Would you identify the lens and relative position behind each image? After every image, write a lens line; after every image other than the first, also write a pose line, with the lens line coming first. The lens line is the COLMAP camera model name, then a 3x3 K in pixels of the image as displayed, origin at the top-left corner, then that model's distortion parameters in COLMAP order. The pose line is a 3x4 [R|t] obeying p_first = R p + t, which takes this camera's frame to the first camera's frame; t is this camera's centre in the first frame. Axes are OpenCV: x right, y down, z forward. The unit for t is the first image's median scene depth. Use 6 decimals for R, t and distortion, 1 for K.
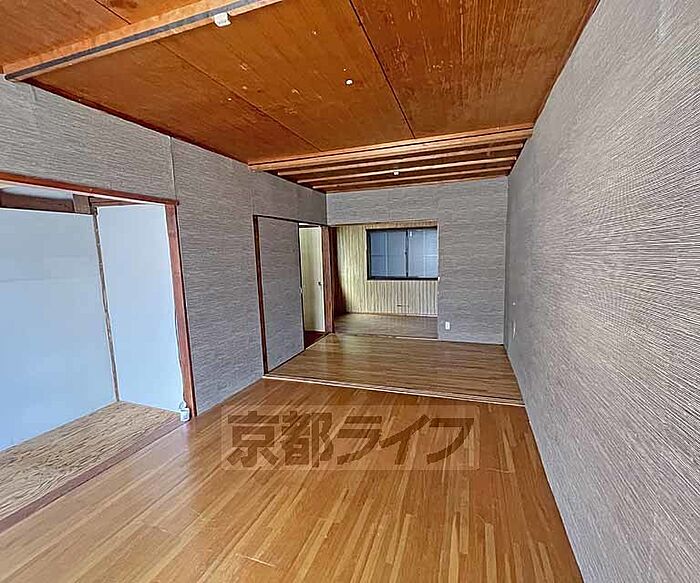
lens RADIAL K [[313.0, 0, 351.4], [0, 313.0, 290.9], [0, 0, 1]] dist [0.002731, -0.003820]
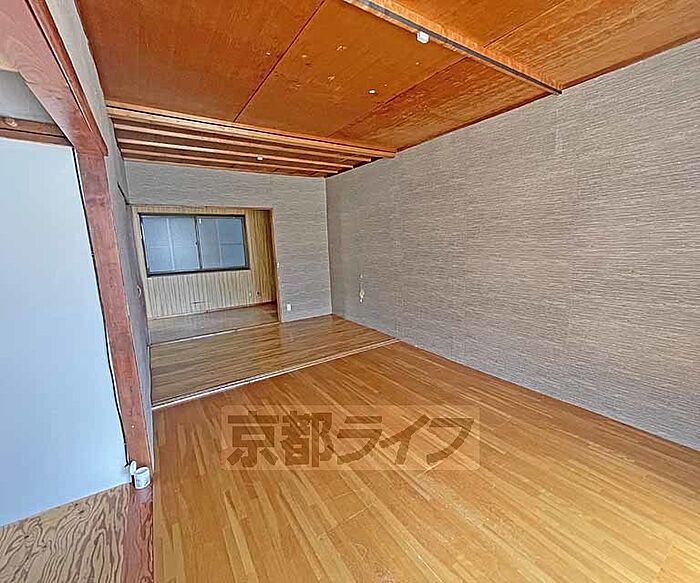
lens RADIAL K [[313.0, 0, 375.5], [0, 313.0, 287.4], [0, 0, 1]] dist [0.002731, -0.003820]
pose [[0.594787, -0.117466, 0.795255, -0.370842], [0.109840, 0.991864, 0.064355, 0.004967], [-0.796344, 0.049073, 0.602850, 0.101100]]
